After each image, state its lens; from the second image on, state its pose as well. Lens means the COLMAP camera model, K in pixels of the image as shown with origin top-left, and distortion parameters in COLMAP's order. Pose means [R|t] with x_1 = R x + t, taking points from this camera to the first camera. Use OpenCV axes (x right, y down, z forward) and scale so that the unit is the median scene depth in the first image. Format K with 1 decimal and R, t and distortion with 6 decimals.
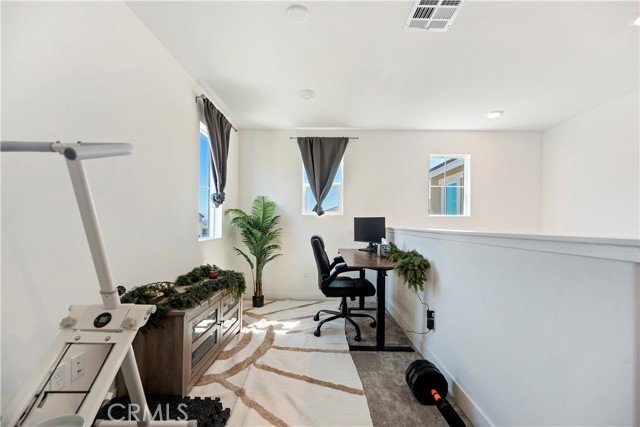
lens RADIAL K [[259.9, 0, 320.7], [0, 259.9, 226.5], [0, 0, 1]] dist [-0.001882, -0.000254]
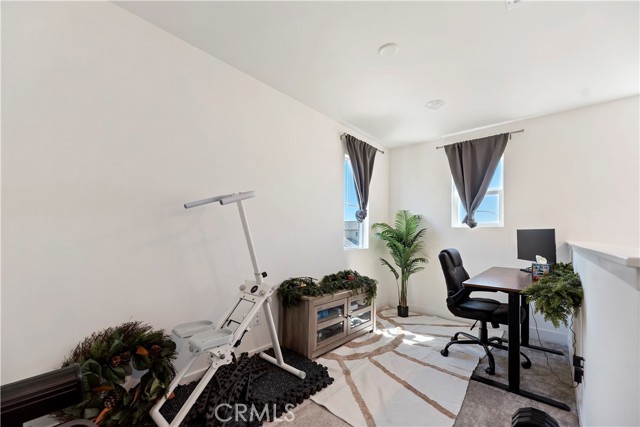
lens RADIAL K [[268.4, 0, 321.5], [0, 268.4, 236.6], [0, 0, 1]] dist [-0.001195, -0.000121]
pose [[0.753800, 0.005938, -0.657077, 0.273445], [-0.015130, 0.999851, -0.008320, 0.003606], [0.656930, 0.016213, 0.753777, -0.032743]]
